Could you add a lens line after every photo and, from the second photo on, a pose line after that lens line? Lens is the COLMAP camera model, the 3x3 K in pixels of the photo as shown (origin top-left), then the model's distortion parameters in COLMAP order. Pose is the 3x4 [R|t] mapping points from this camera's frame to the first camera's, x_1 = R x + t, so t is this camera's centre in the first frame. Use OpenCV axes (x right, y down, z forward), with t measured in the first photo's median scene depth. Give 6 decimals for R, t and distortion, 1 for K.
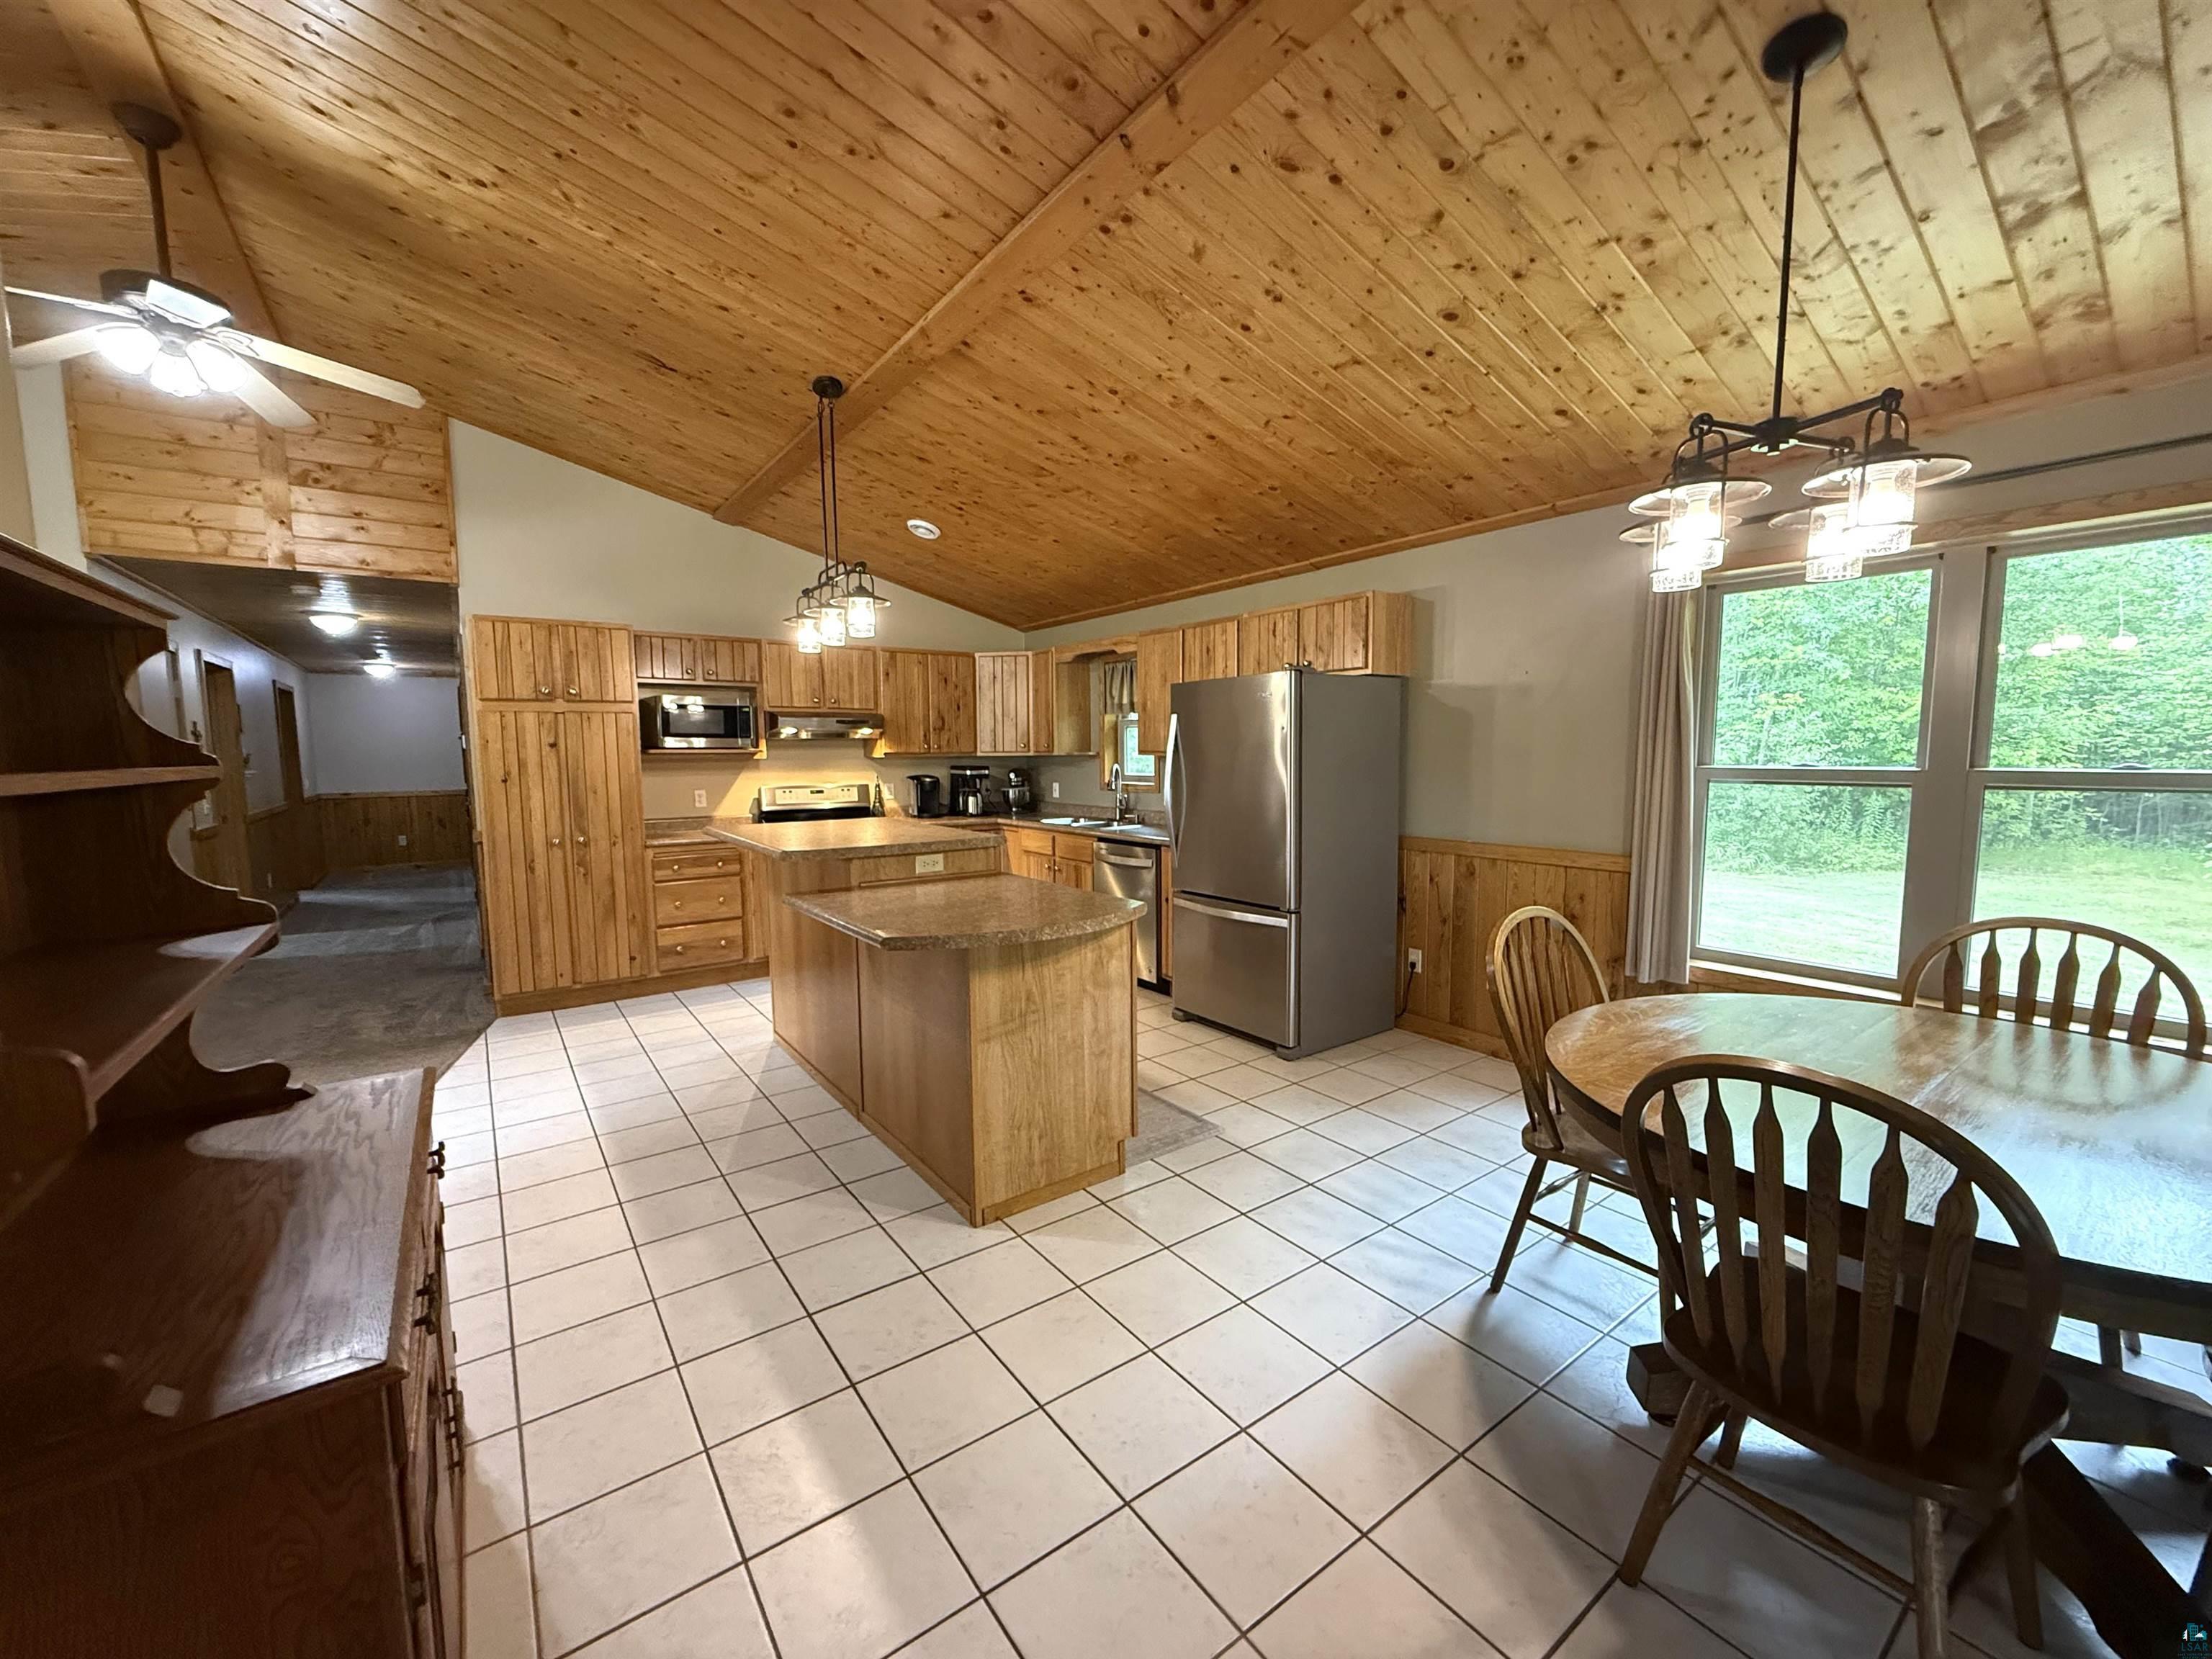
lens RADIAL K [[880.9, 0, 1102.3], [0, 880.9, 837.2], [0, 0, 1]] dist [-0.005614, 0.000022]
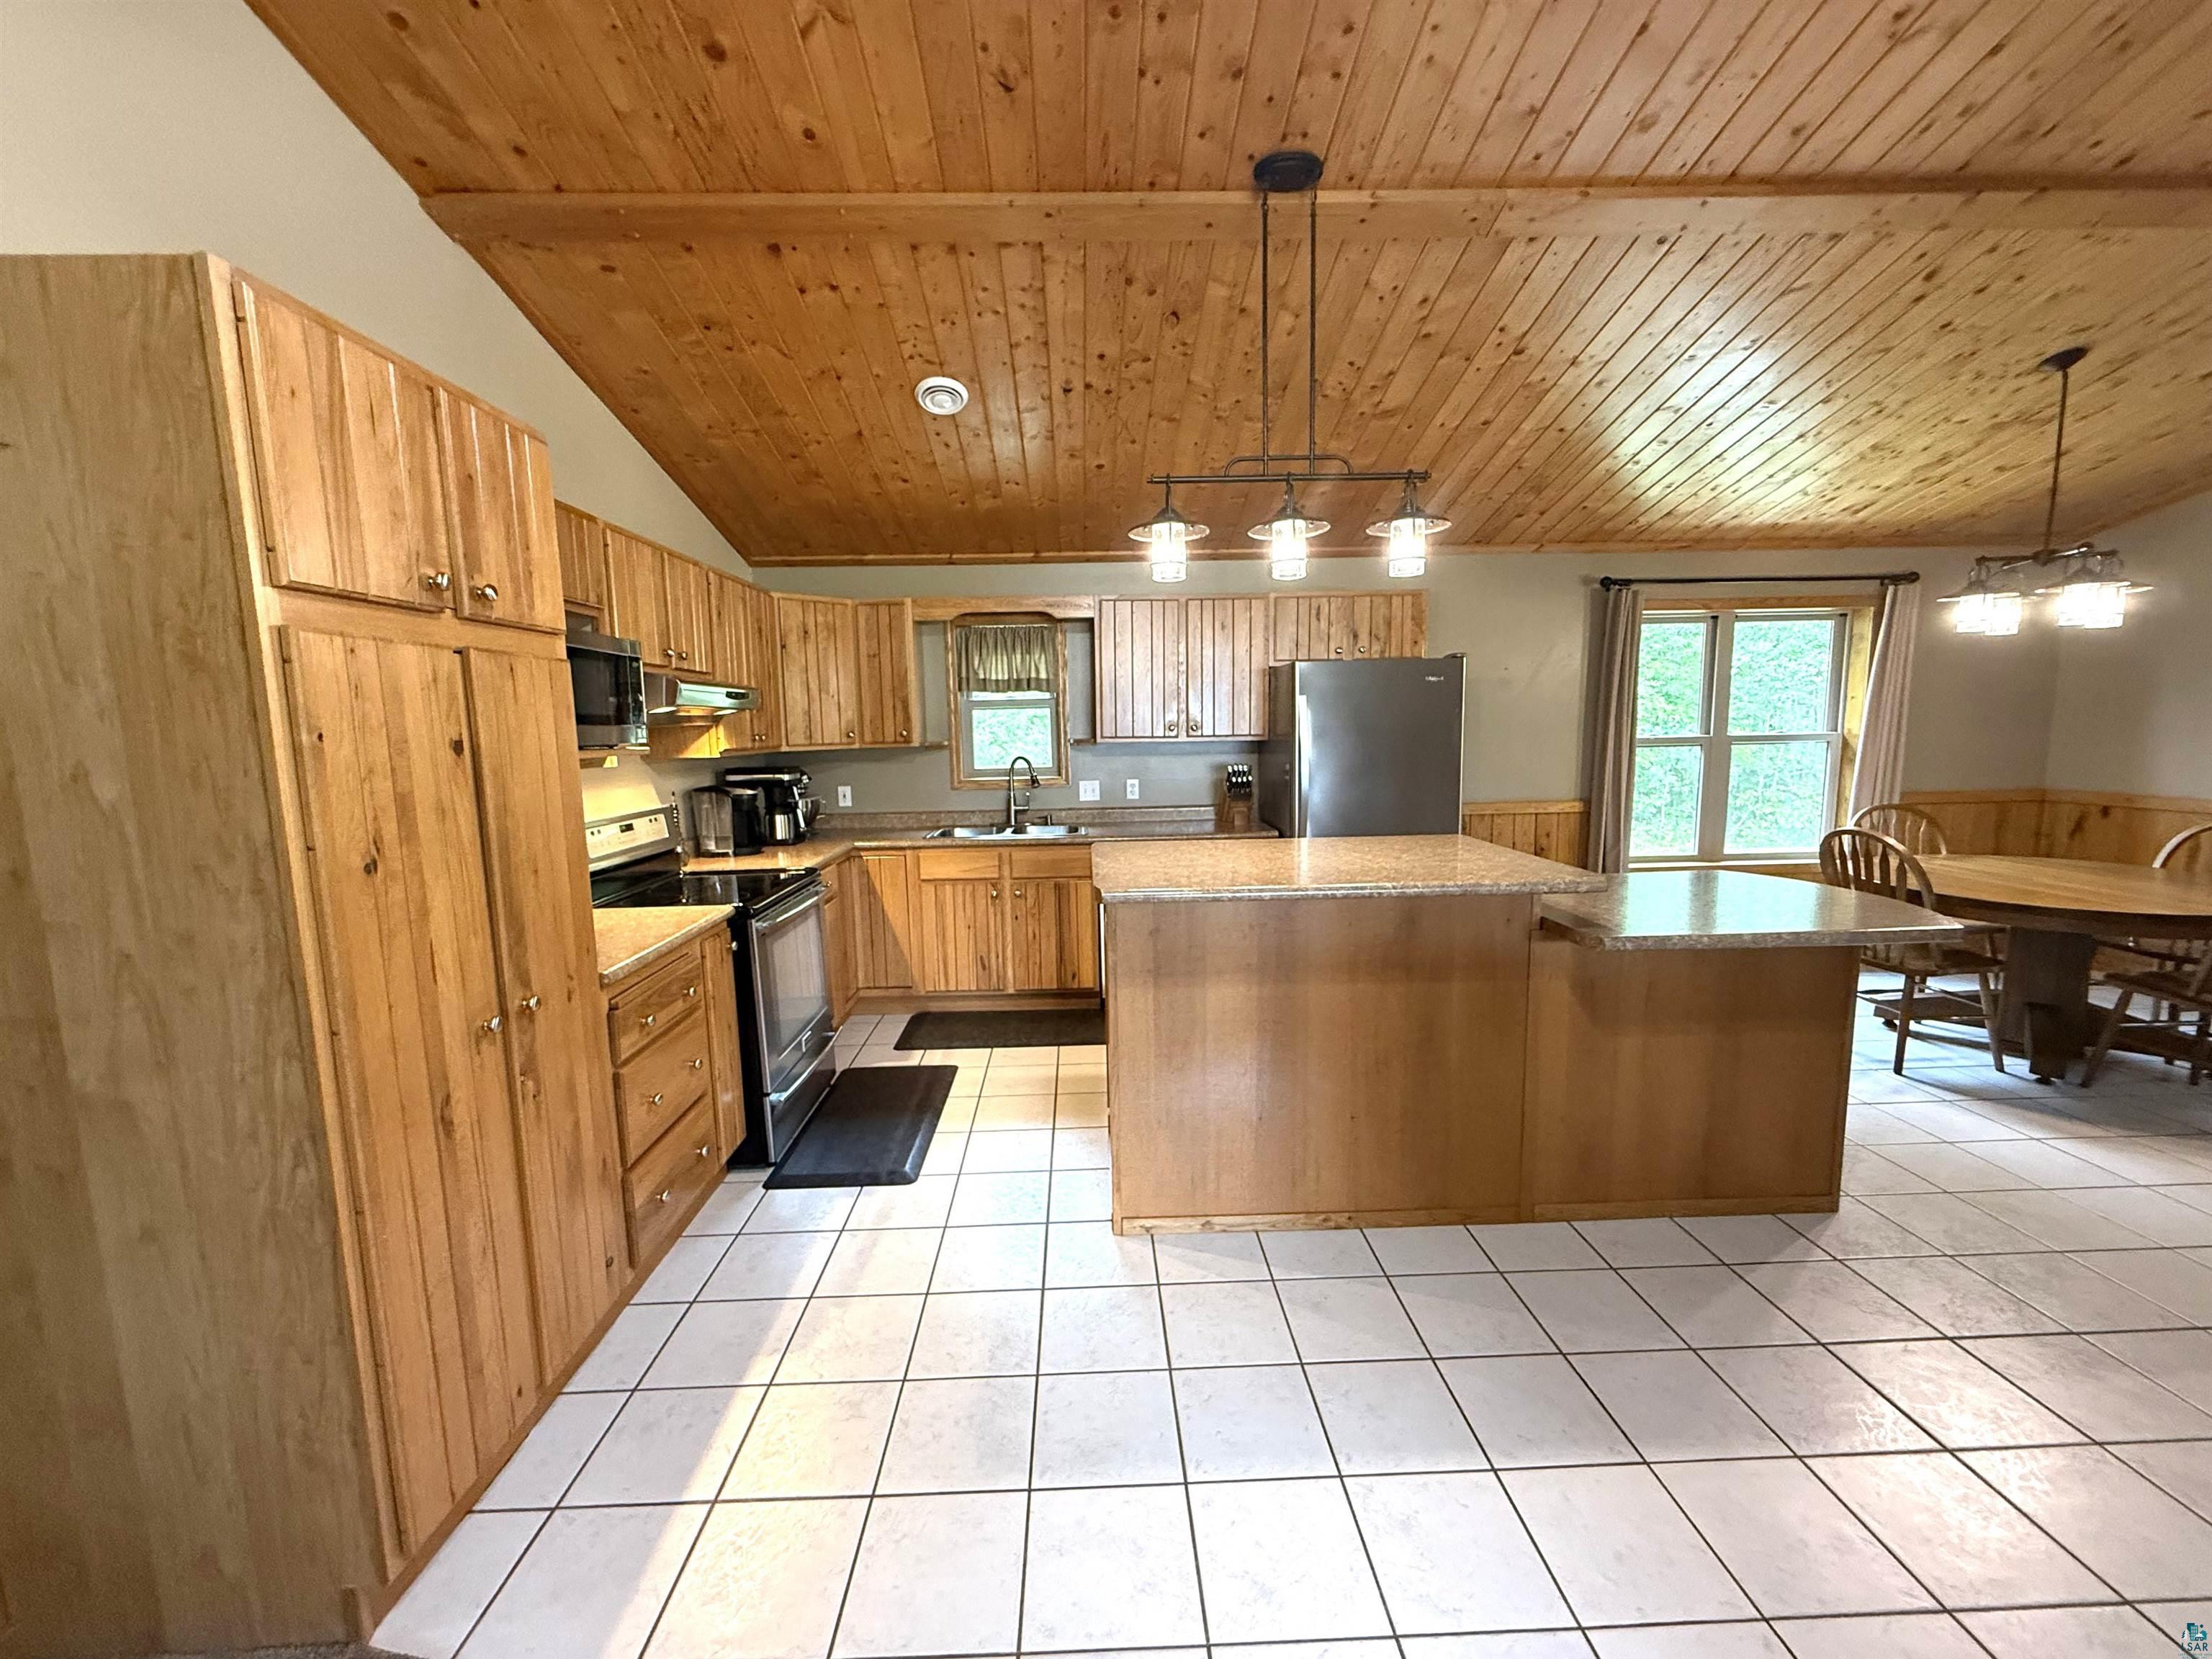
lens RADIAL K [[880.9, 0, 1102.3], [0, 880.9, 837.2], [0, 0, 1]] dist [-0.005614, 0.000022]
pose [[0.568070, -0.109826, 0.815619, -0.775260], [0.098907, 0.992983, 0.064821, -0.068178], [-0.817015, 0.043848, 0.574947, 0.615065]]
